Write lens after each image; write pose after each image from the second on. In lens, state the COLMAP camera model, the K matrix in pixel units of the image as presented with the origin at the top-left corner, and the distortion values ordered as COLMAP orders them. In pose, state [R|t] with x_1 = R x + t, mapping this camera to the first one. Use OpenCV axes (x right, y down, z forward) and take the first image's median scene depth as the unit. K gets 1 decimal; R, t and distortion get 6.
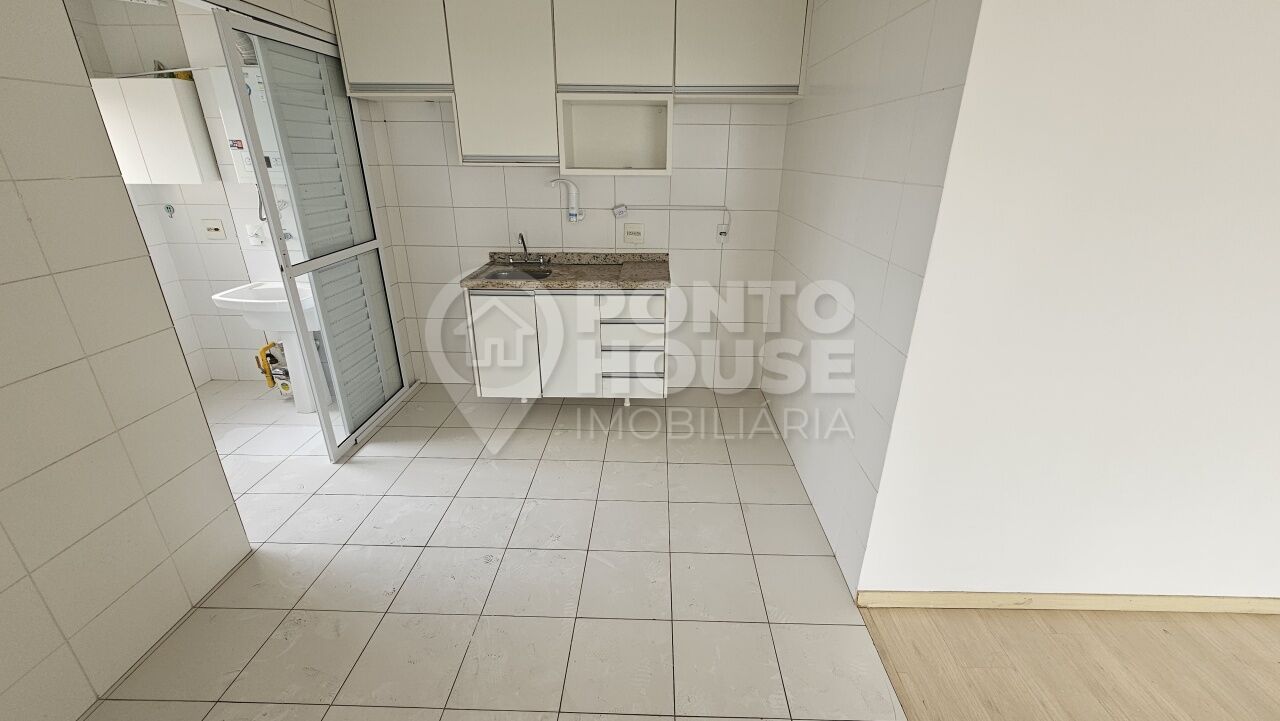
lens RADIAL K [[525.3, 0, 650.1], [0, 525.3, 360.3], [0, 0, 1]] dist [-0.002784, 0.000586]
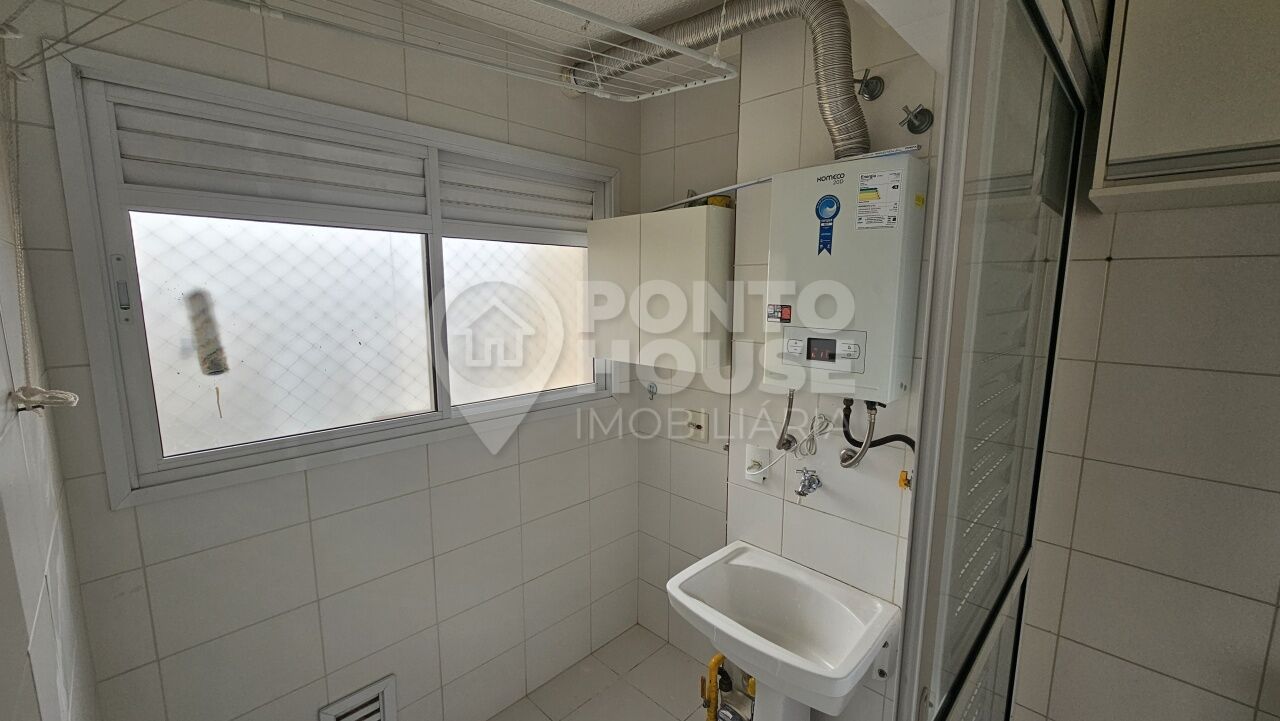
lens RADIAL K [[525.3, 0, 641.8], [0, 525.3, 363.6], [0, 0, 1]] dist [-0.002784, 0.000586]
pose [[0.725603, 0.097264, -0.681205, -0.512185], [-0.254479, 0.957705, -0.134322, -0.251005], [0.639328, 0.270816, 0.719665, 0.539964]]
